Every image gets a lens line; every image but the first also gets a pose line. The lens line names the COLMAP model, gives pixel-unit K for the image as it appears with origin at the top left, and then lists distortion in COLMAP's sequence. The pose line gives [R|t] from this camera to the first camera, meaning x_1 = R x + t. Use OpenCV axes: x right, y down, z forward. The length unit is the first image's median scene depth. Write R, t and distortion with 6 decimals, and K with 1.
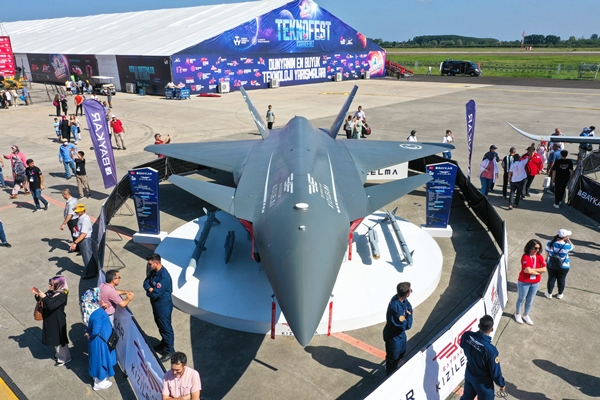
lens RADIAL K [[475.7, 0, 299.3], [0, 475.7, 193.8], [0, 0, 1]] dist [0.010962, -0.001359]
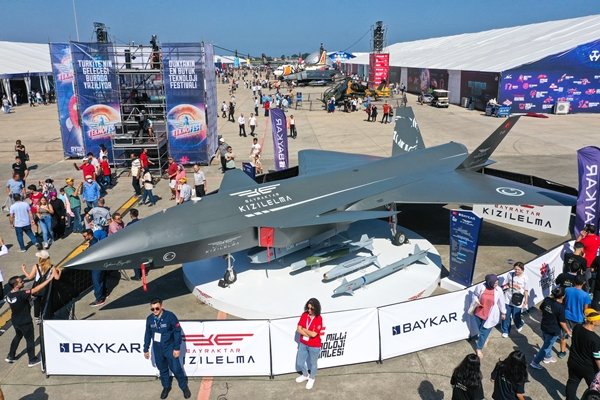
lens RADIAL K [[475.7, 0, 299.3], [0, 475.7, 193.8], [0, 0, 1]] dist [0.010962, -0.001359]
pose [[0.678826, 0.200132, -0.706500, 0.166180], [-0.216533, 0.973916, 0.067833, -0.020697], [0.701648, 0.106934, 0.704454, 0.041846]]
